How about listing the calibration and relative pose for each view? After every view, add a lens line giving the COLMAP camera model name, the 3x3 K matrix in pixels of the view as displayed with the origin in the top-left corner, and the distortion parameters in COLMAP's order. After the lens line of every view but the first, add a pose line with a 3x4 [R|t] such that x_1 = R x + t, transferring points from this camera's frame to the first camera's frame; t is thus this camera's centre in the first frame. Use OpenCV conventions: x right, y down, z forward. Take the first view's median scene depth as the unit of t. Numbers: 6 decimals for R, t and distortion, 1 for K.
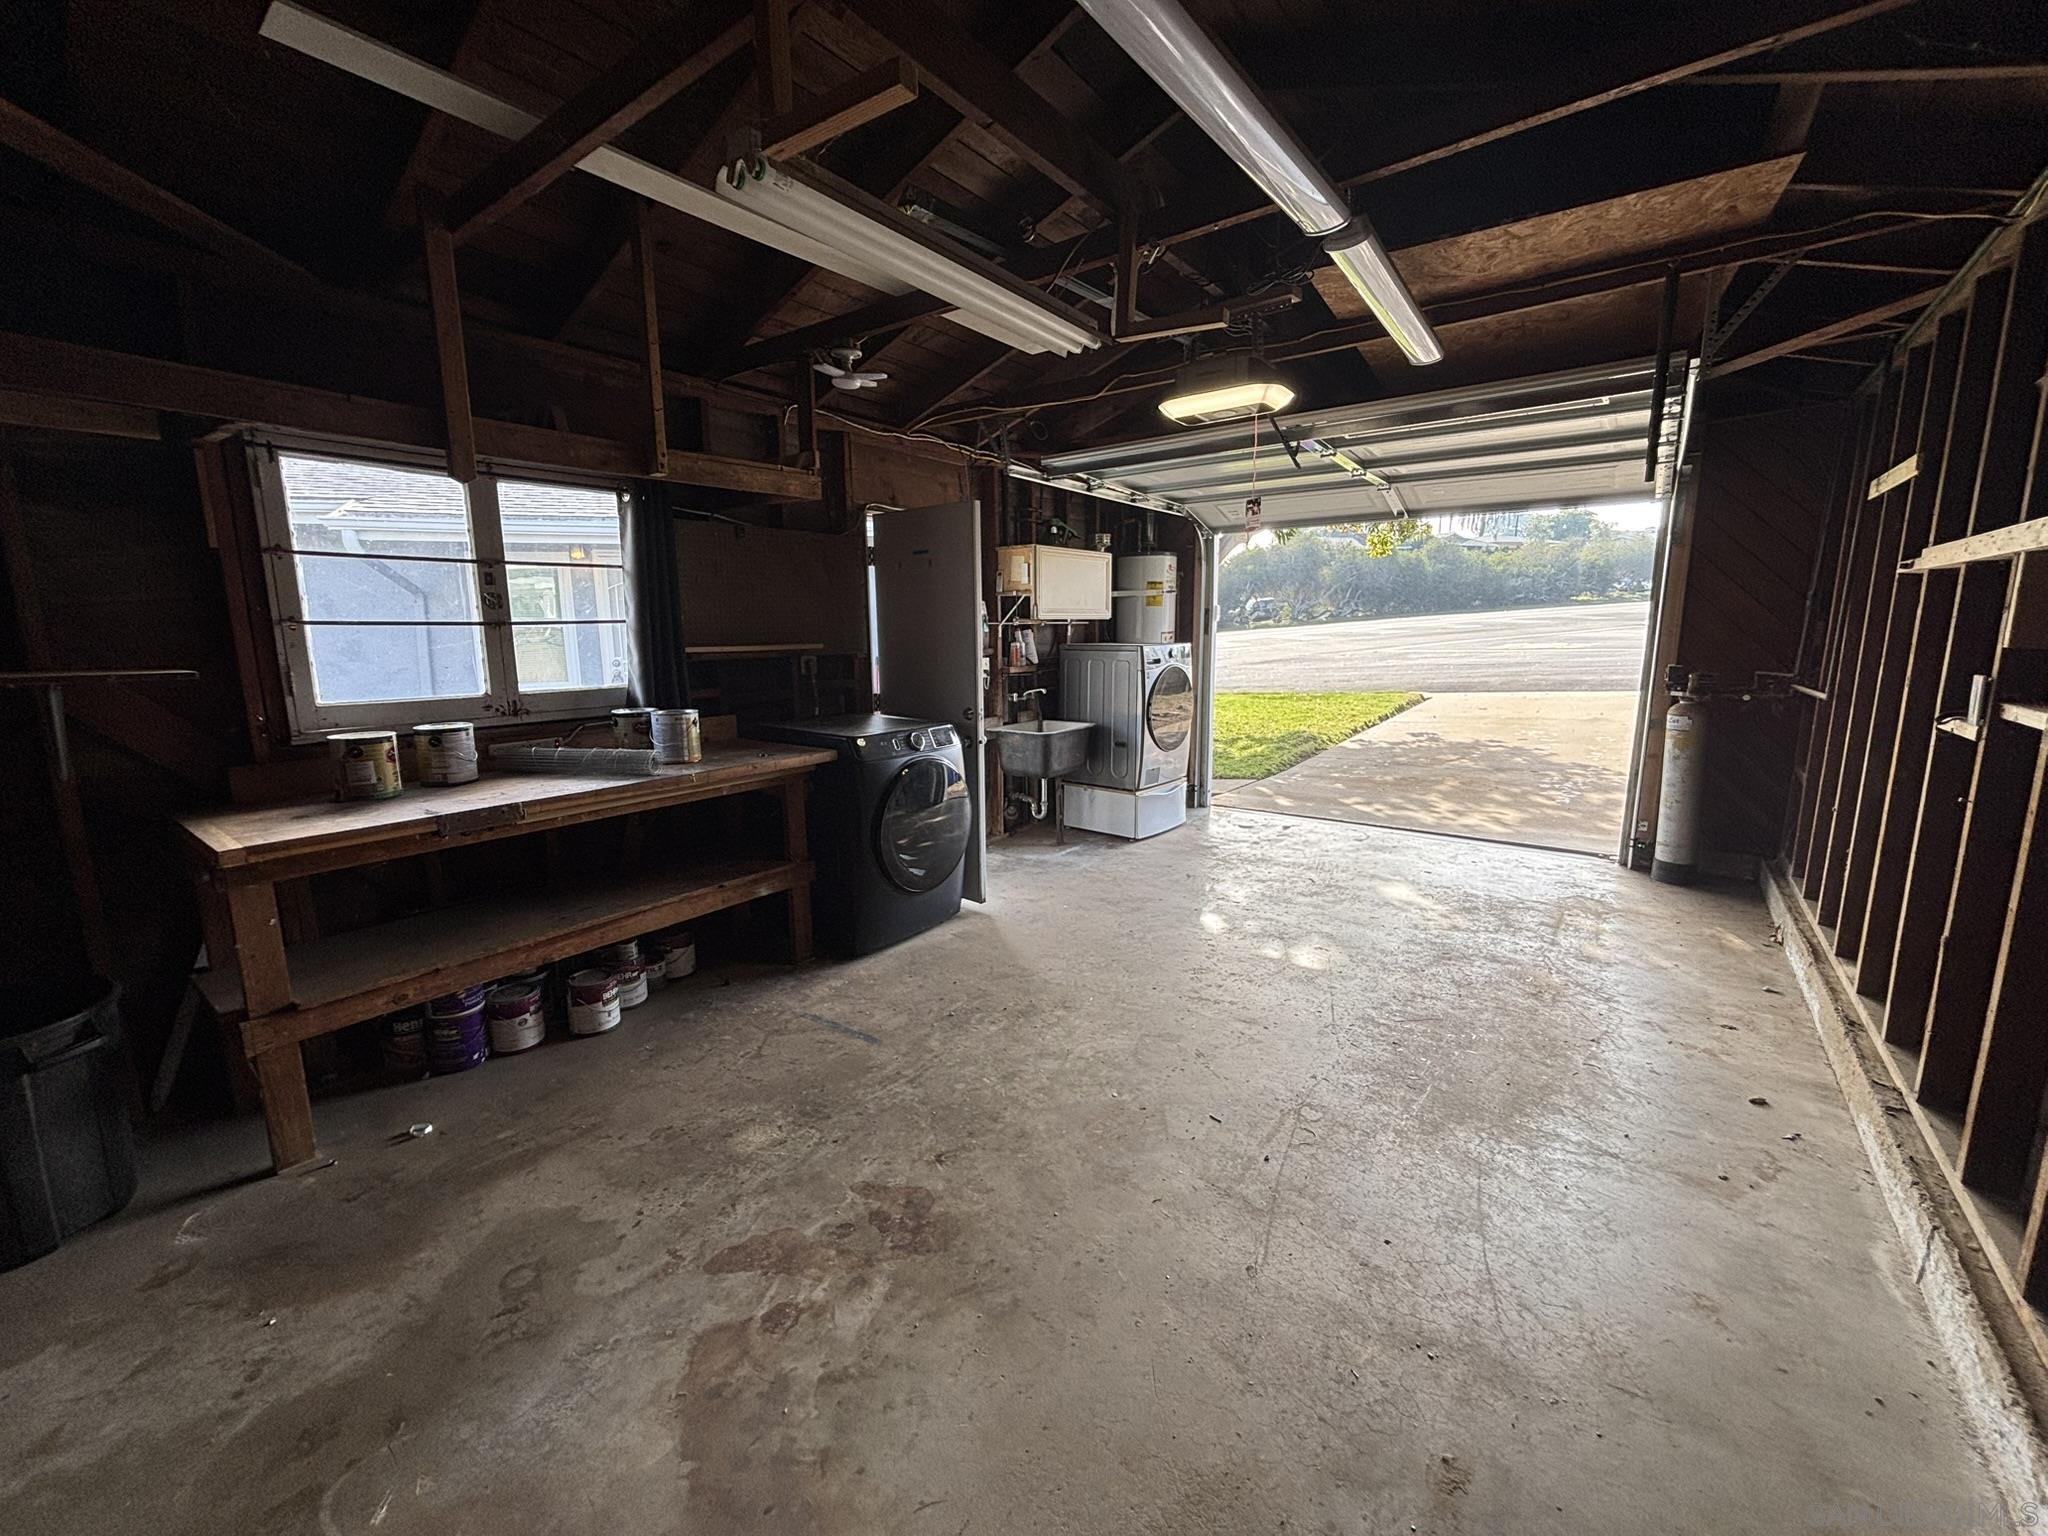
lens RADIAL K [[823.4, 0, 1031.4], [0, 823.4, 766.8], [0, 0, 1]] dist [0.002650, -0.000728]
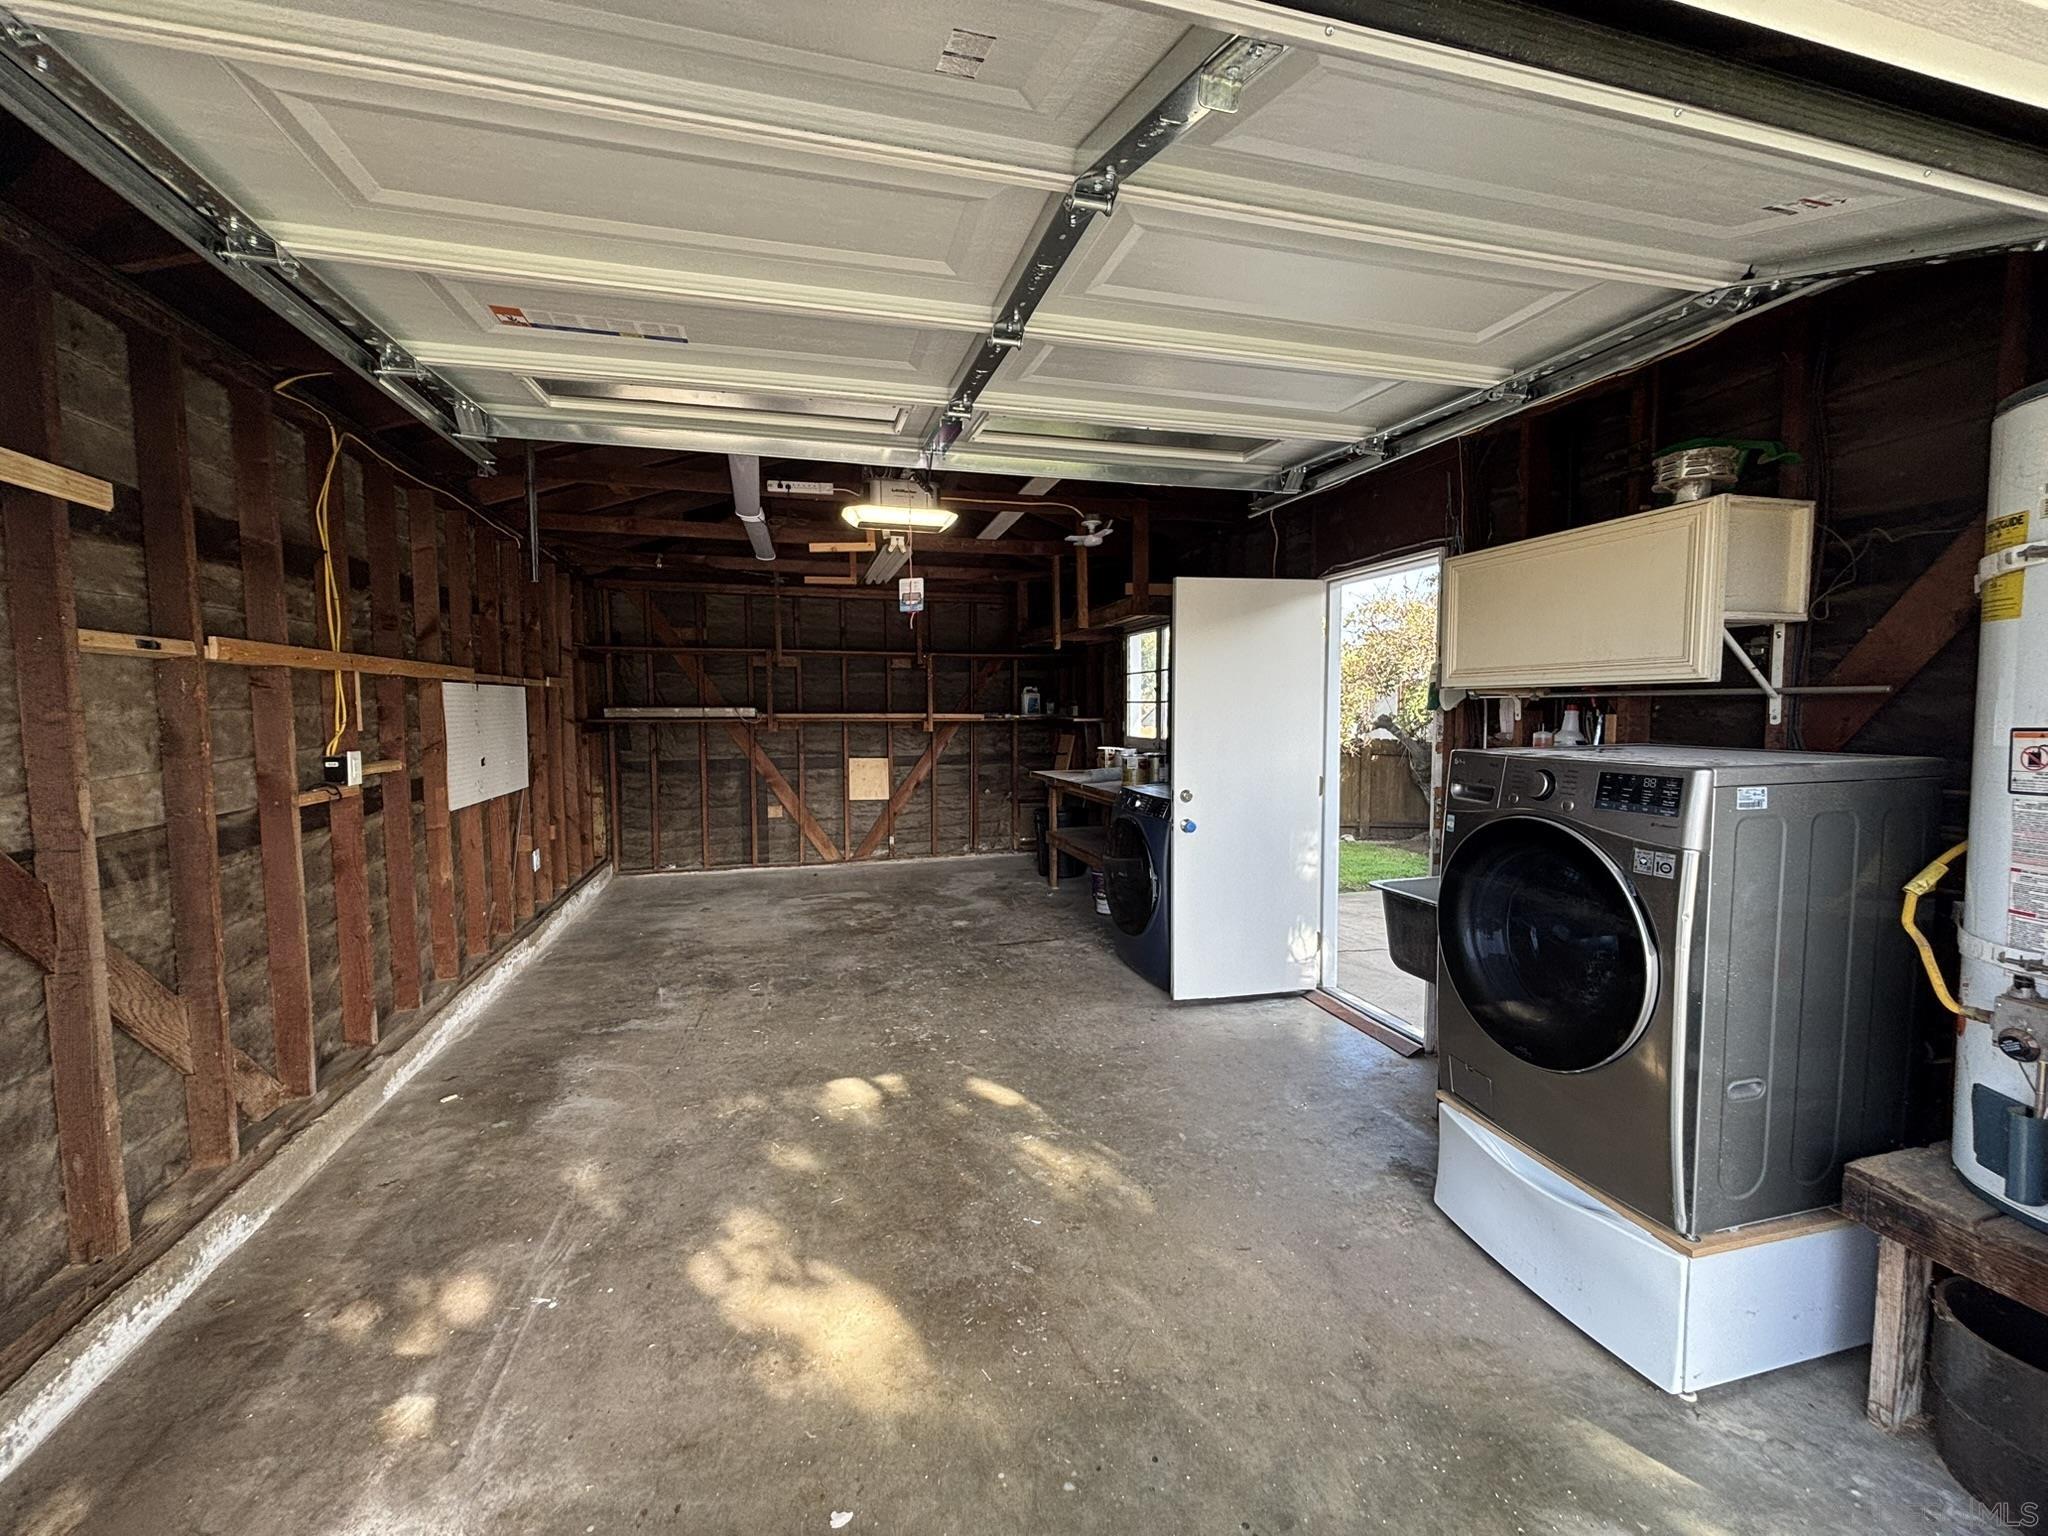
lens RADIAL K [[823.4, 0, 1013.5], [0, 823.4, 762.9], [0, 0, 1]] dist [0.002650, -0.000728]
pose [[-0.623861, 0.064271, -0.778888, 0.950092], [-0.123913, 0.975872, 0.179776, -0.296648], [0.771649, 0.208669, -0.600845, 1.709107]]
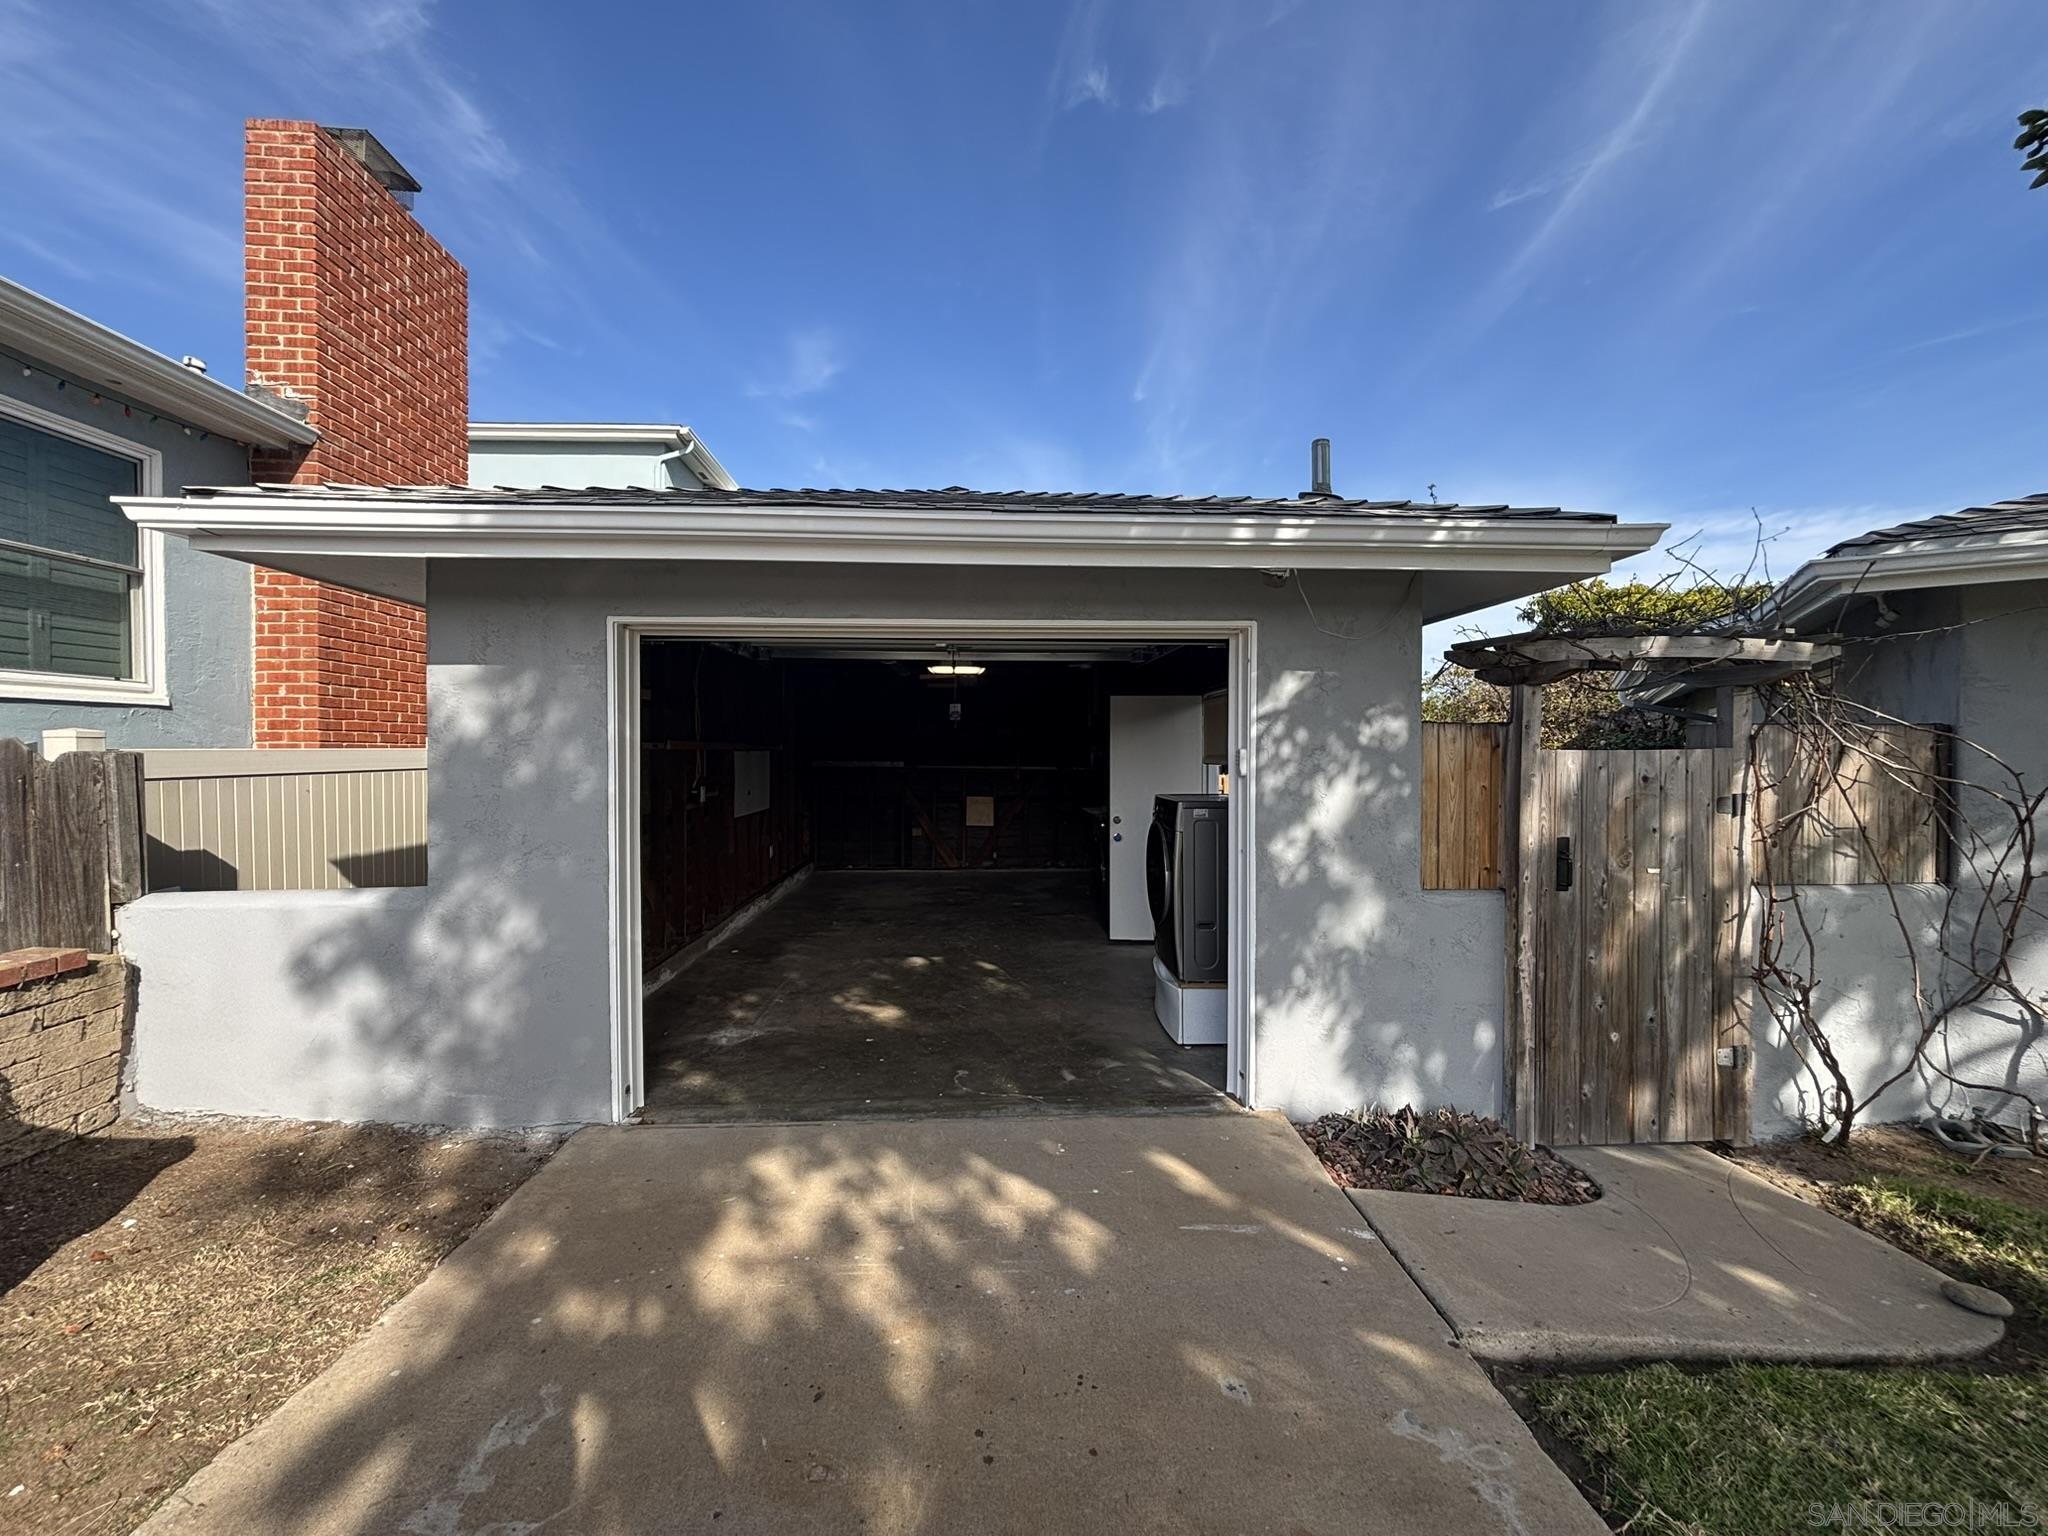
lens RADIAL K [[823.4, 0, 1026.5], [0, 823.4, 765.9], [0, 0, 1]] dist [0.002650, -0.000728]
pose [[-0.772993, 0.015577, -0.634224, 1.340580], [-0.106847, 0.982222, 0.154350, -0.487932], [0.625353, 0.187076, -0.757586, 2.559845]]
